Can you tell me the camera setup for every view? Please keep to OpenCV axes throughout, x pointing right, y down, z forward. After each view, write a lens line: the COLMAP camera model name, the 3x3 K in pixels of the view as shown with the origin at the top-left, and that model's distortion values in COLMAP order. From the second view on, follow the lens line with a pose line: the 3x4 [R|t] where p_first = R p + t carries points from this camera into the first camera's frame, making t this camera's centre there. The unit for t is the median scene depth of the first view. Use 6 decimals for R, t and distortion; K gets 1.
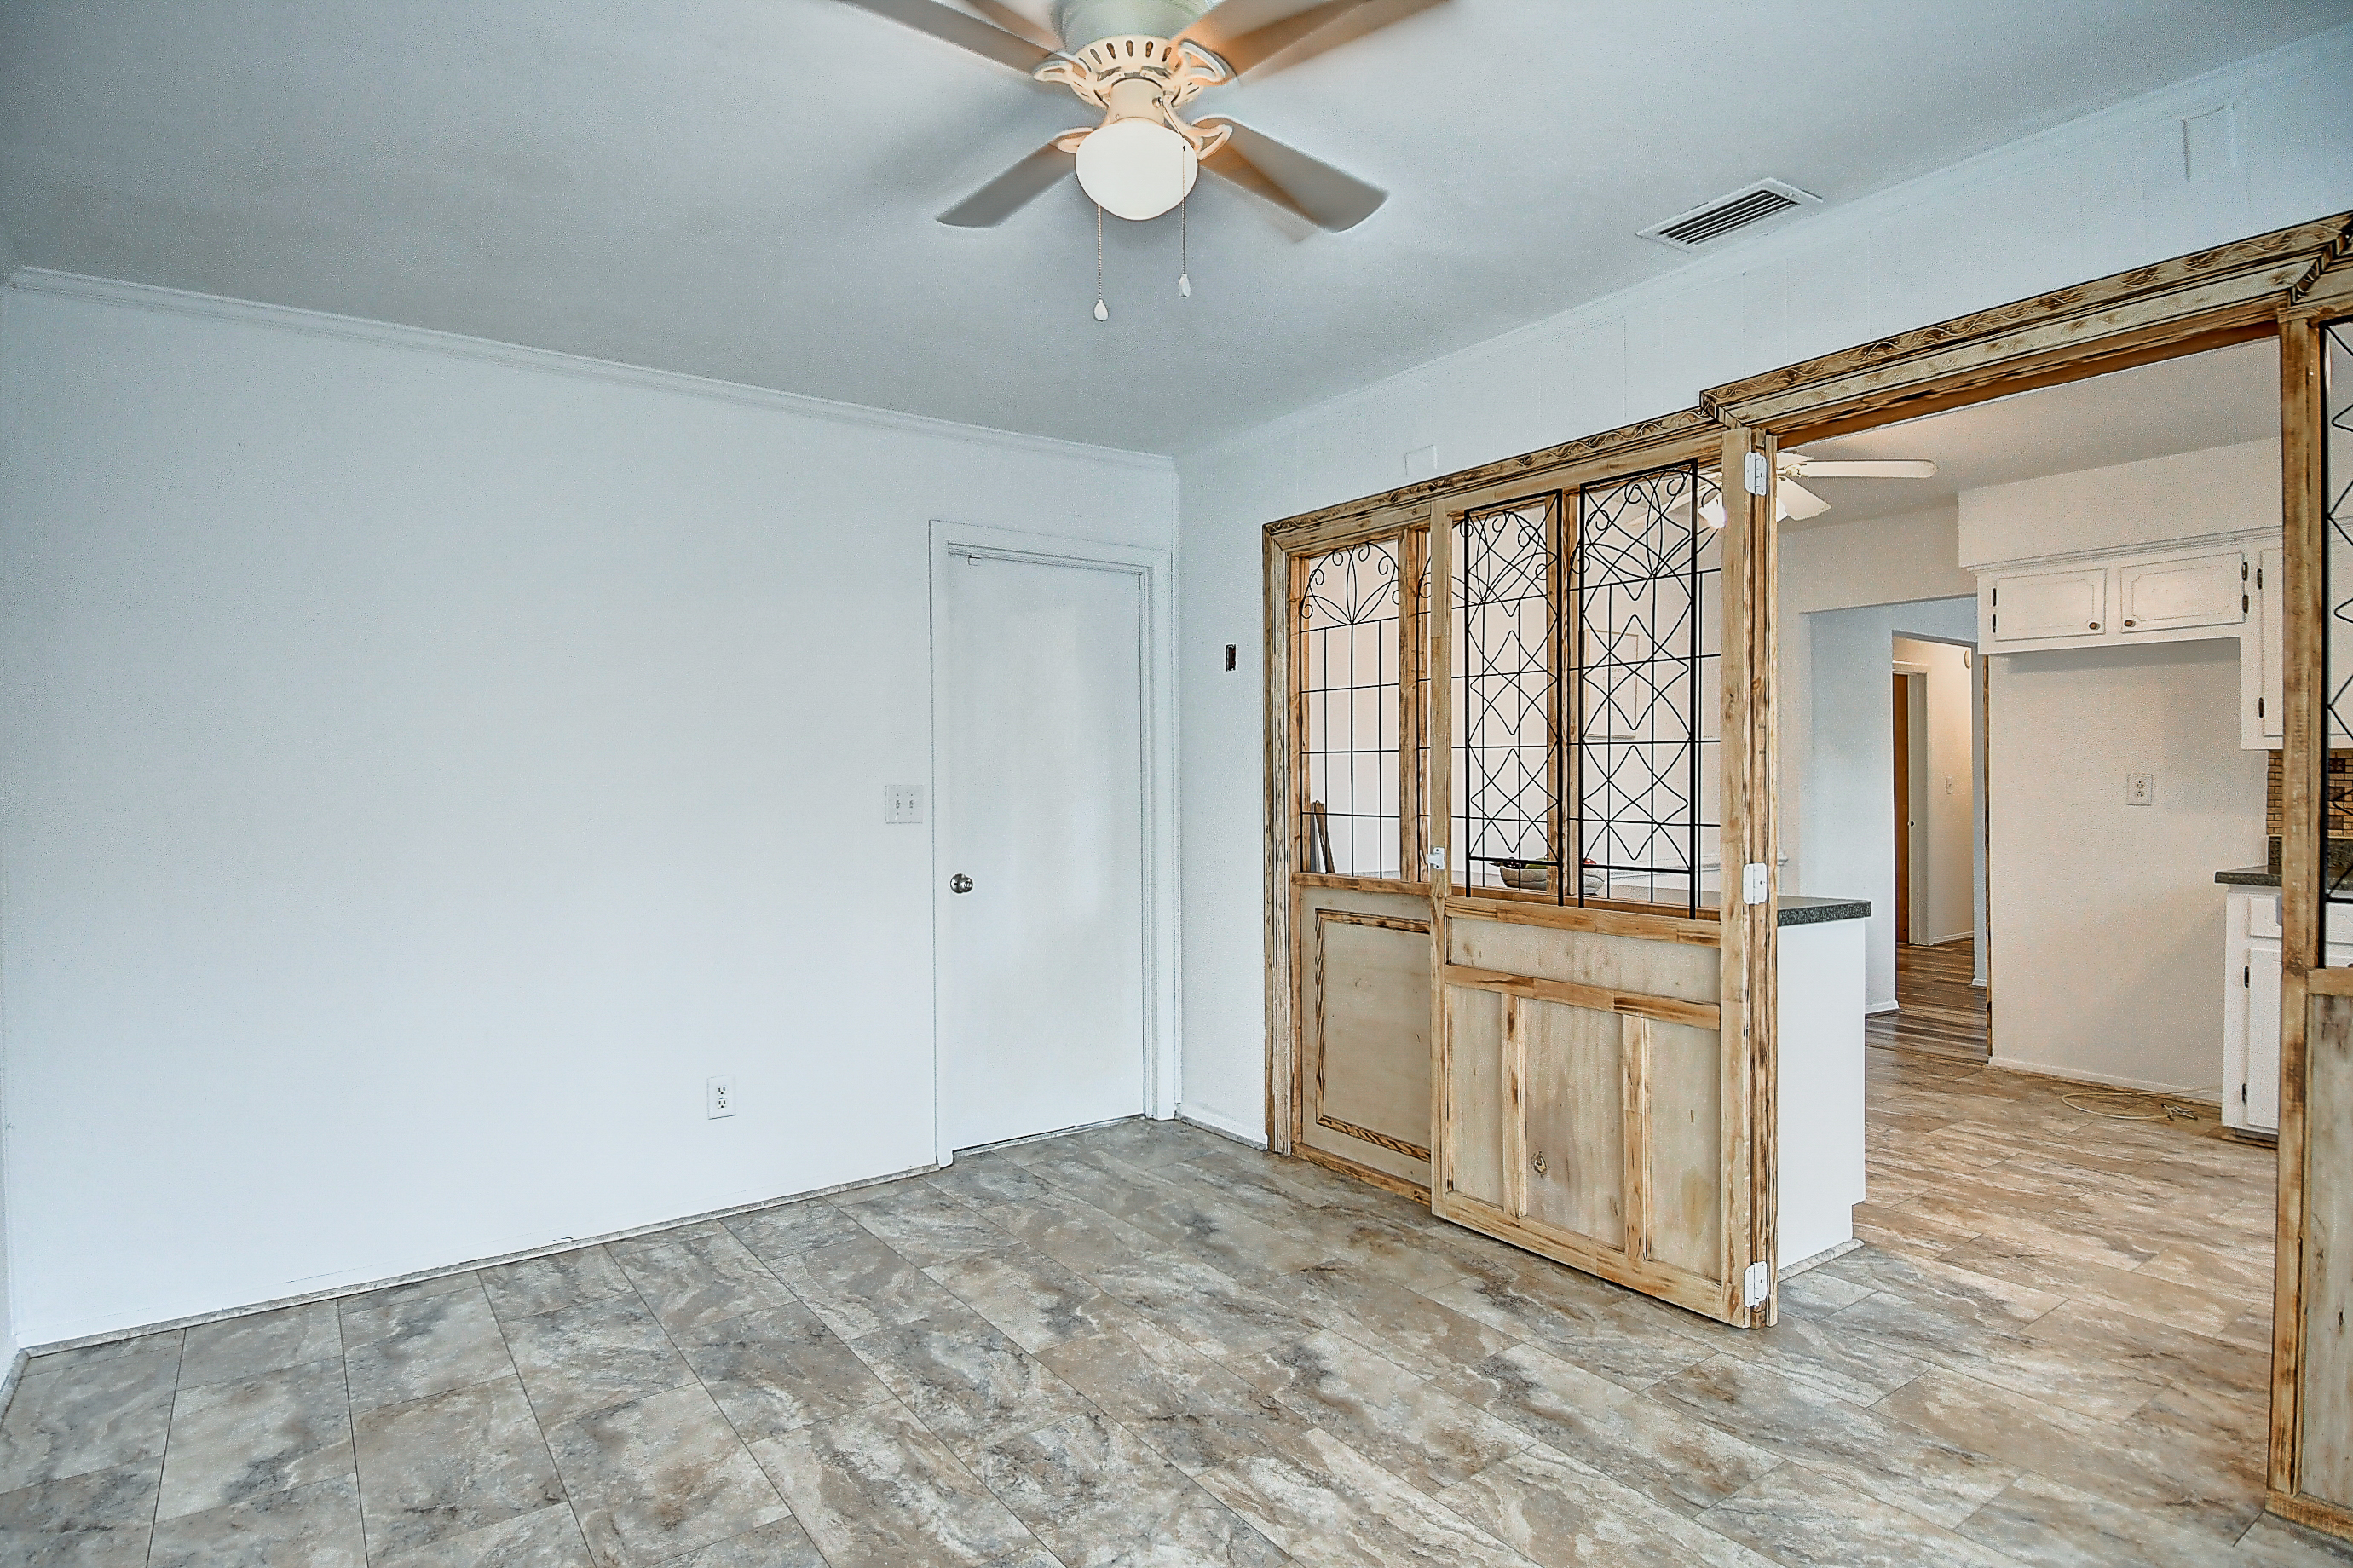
lens RADIAL K [[1224.1, 0, 1203.2], [0, 1224.1, 789.6], [0, 0, 1]] dist [0.042255, -0.044992]
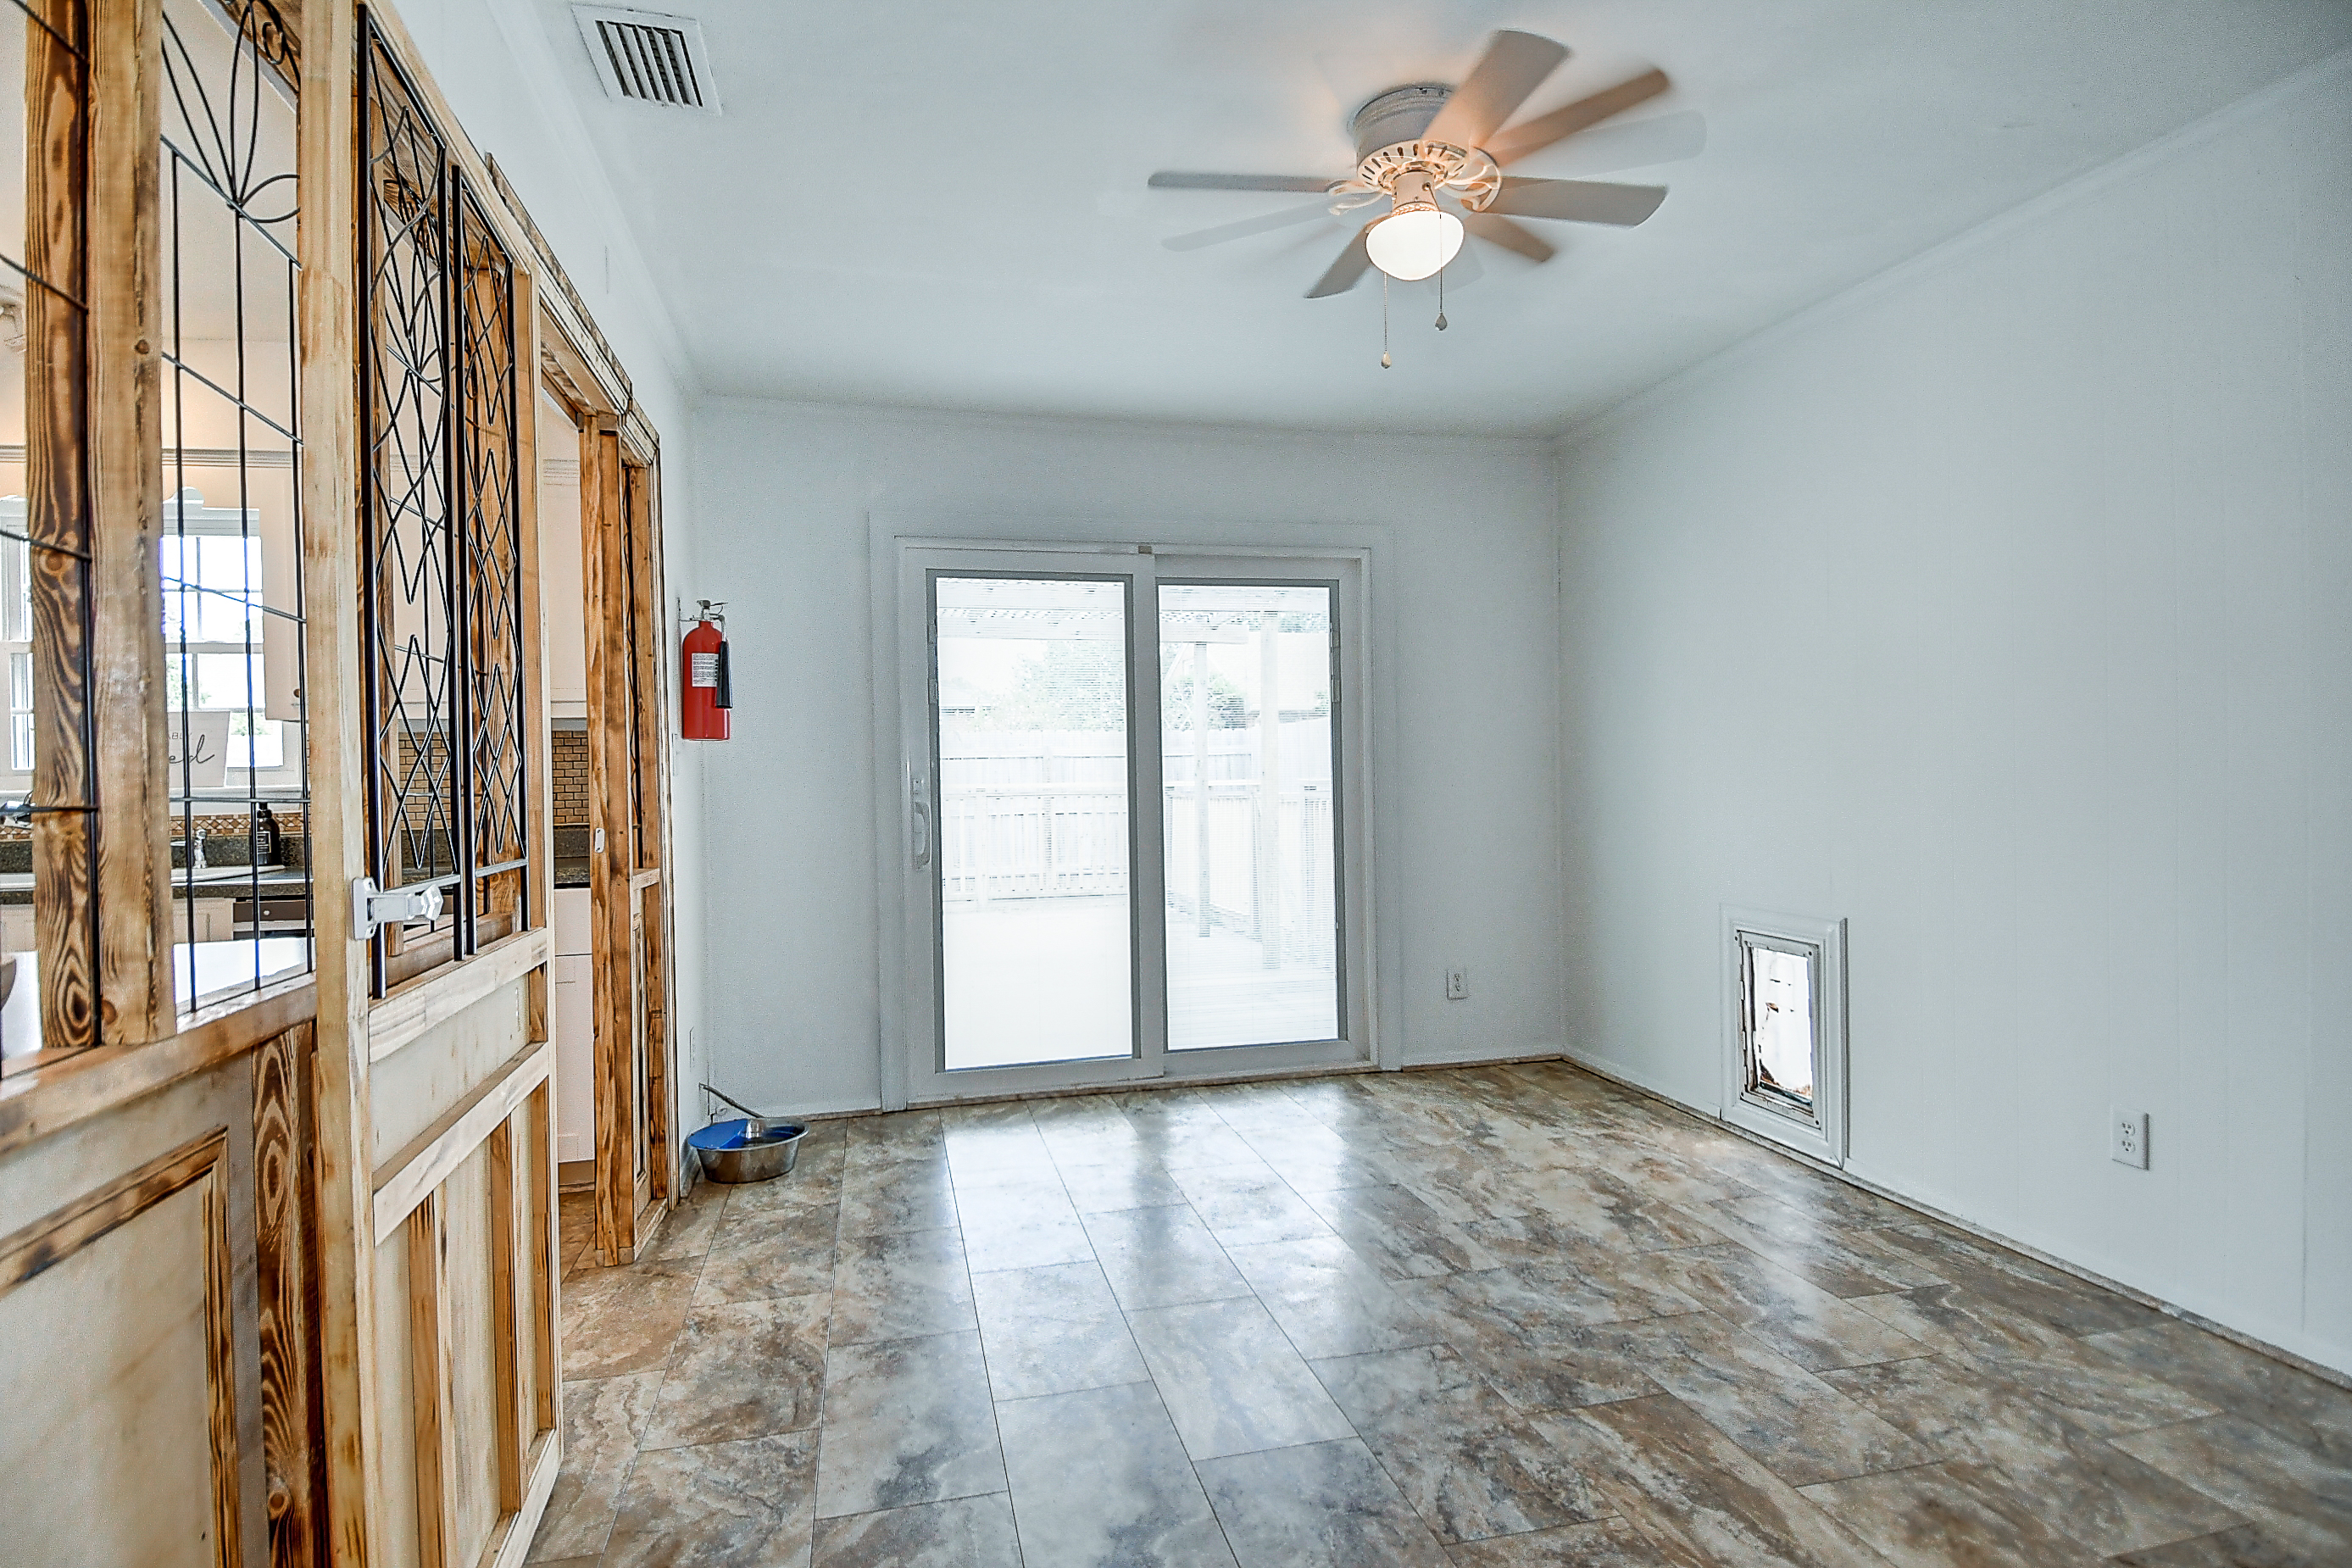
lens RADIAL K [[1223.6, 0, 1210.9], [0, 1223.6, 780.6], [0, 0, 1]] dist [0.042255, -0.044992]
pose [[-0.931996, 0.022707, 0.361757, -0.207152], [0.026302, 0.999641, 0.005017, 0.031975], [-0.361513, 0.014190, -0.932259, 1.533969]]
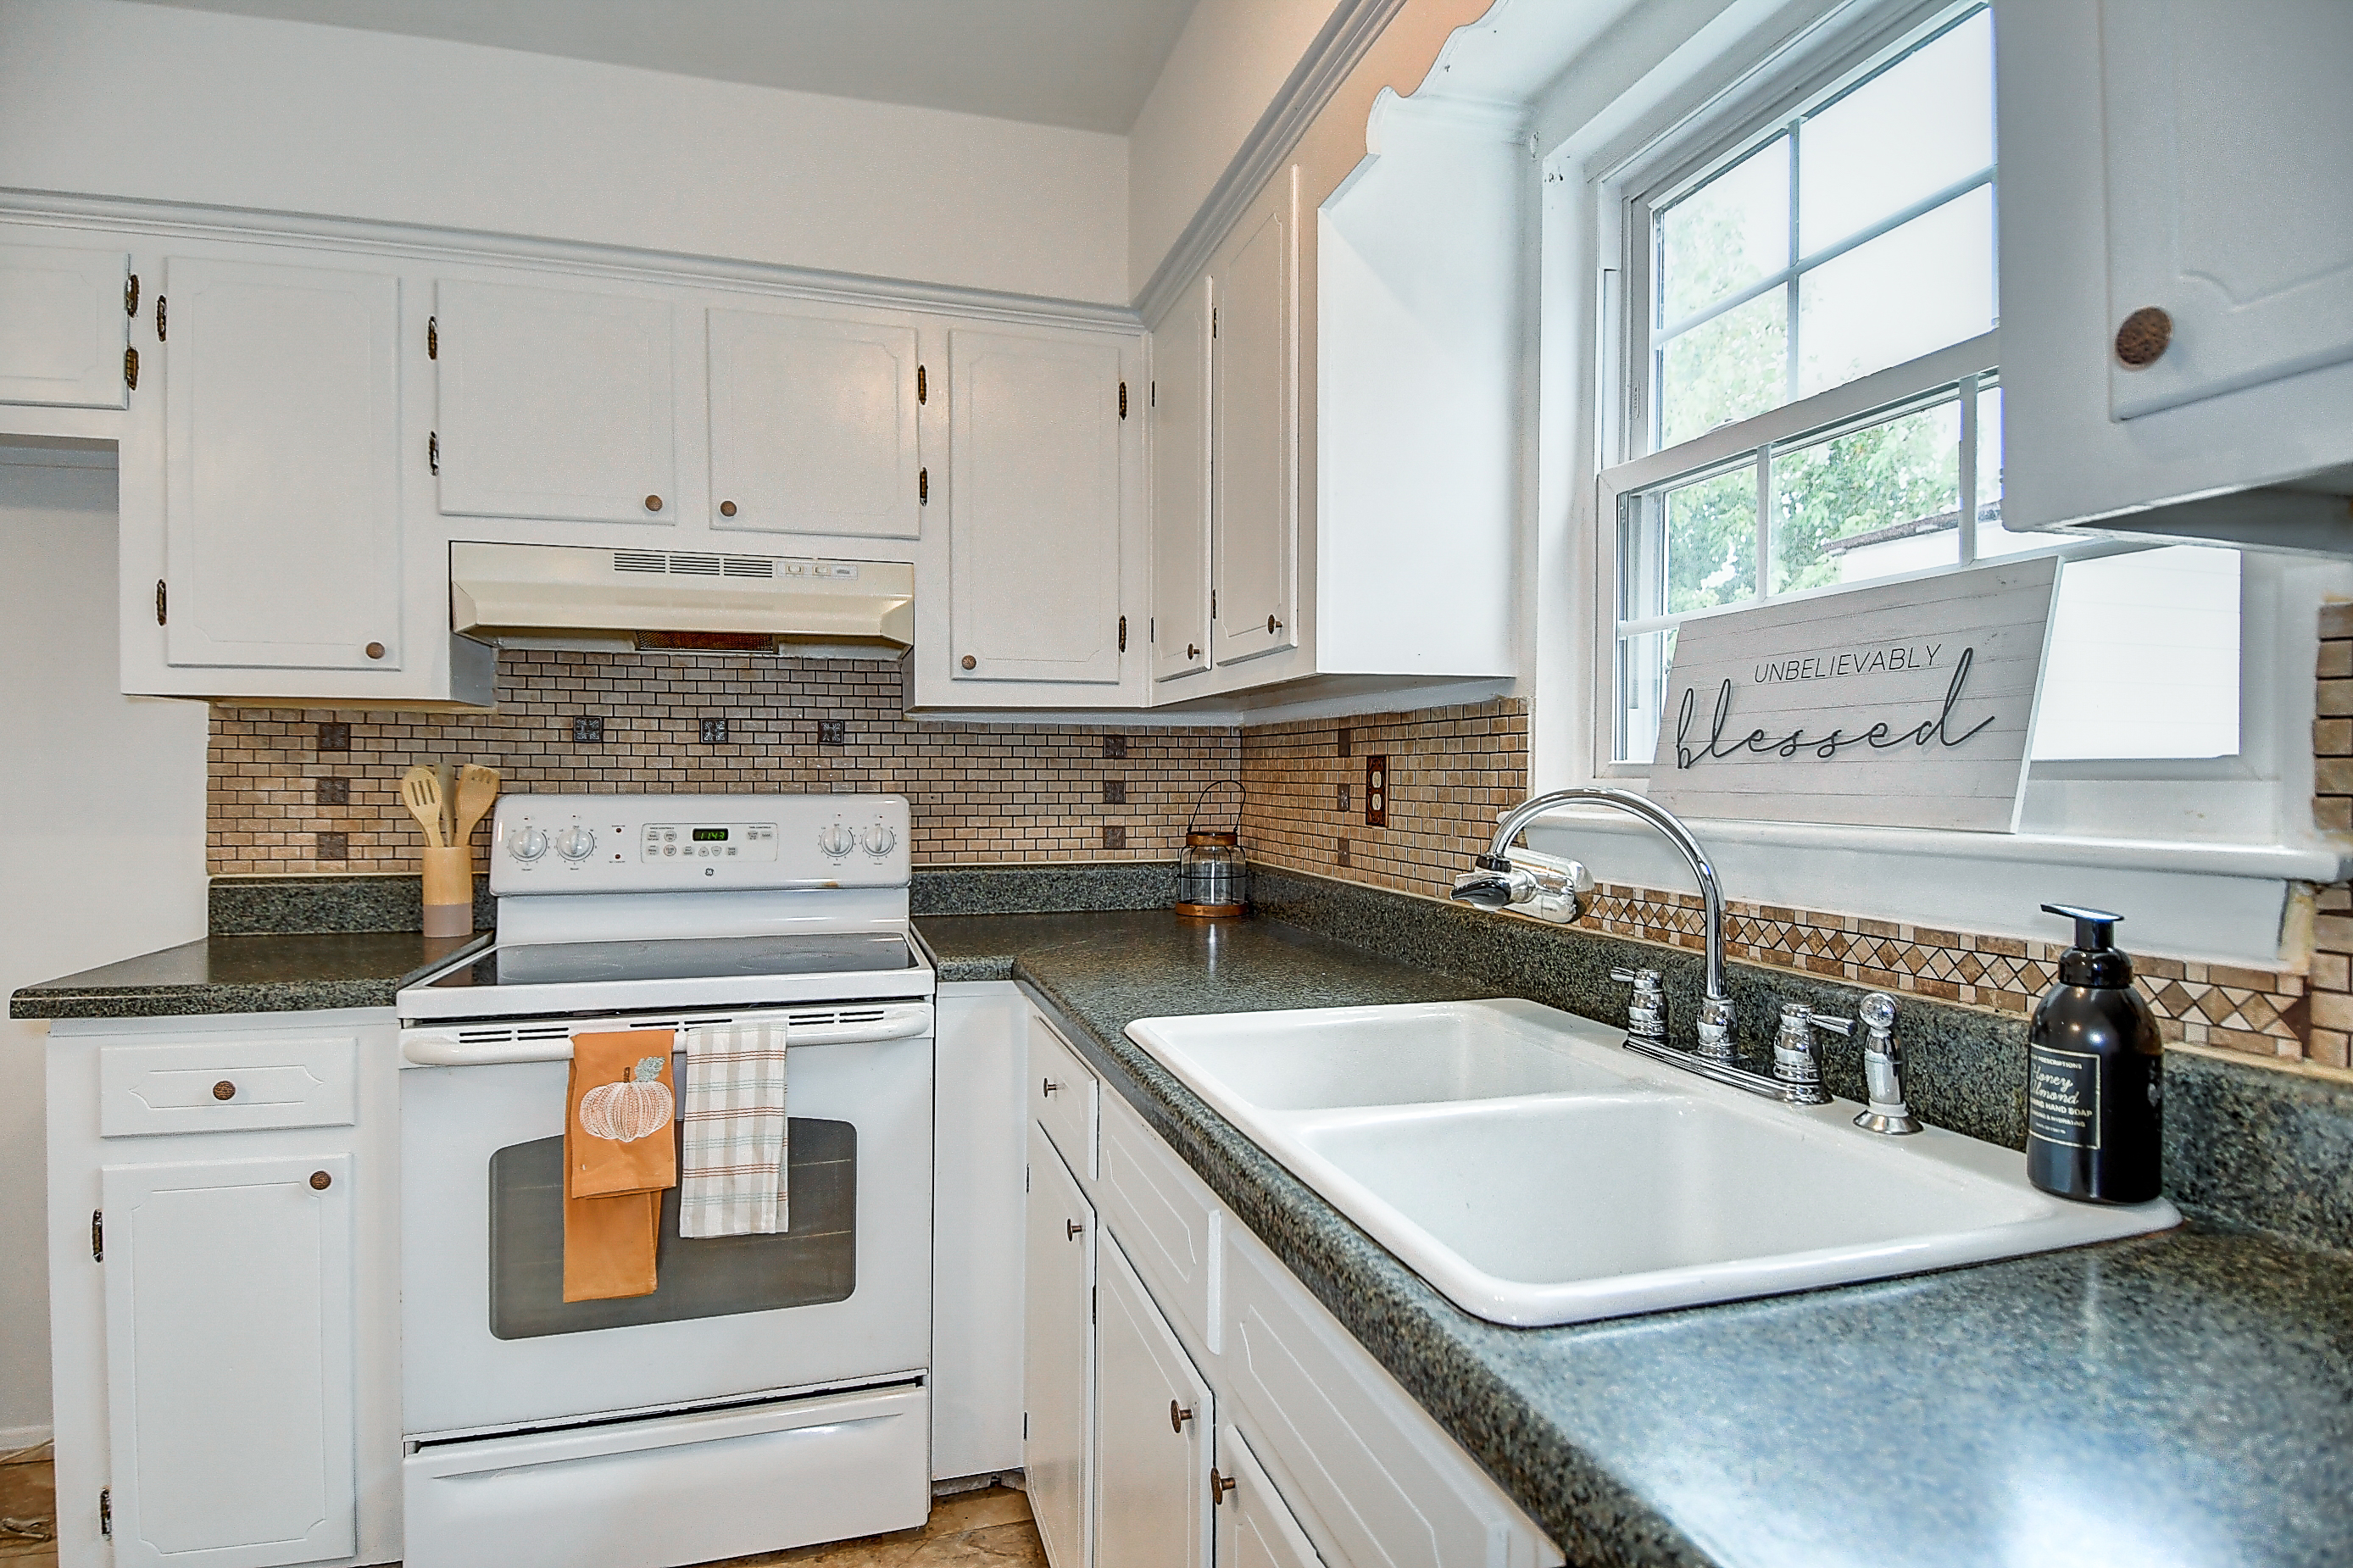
lens RADIAL K [[1224.1, 0, 1169.1], [0, 1224.1, 790.9], [0, 0, 1]] dist [0.042255, -0.044992]
pose [[0.327431, -0.007098, 0.944848, 0.849586], [0.001823, 0.999975, 0.006880, 0.001608], [-0.944873, -0.000530, 0.327436, 0.787592]]
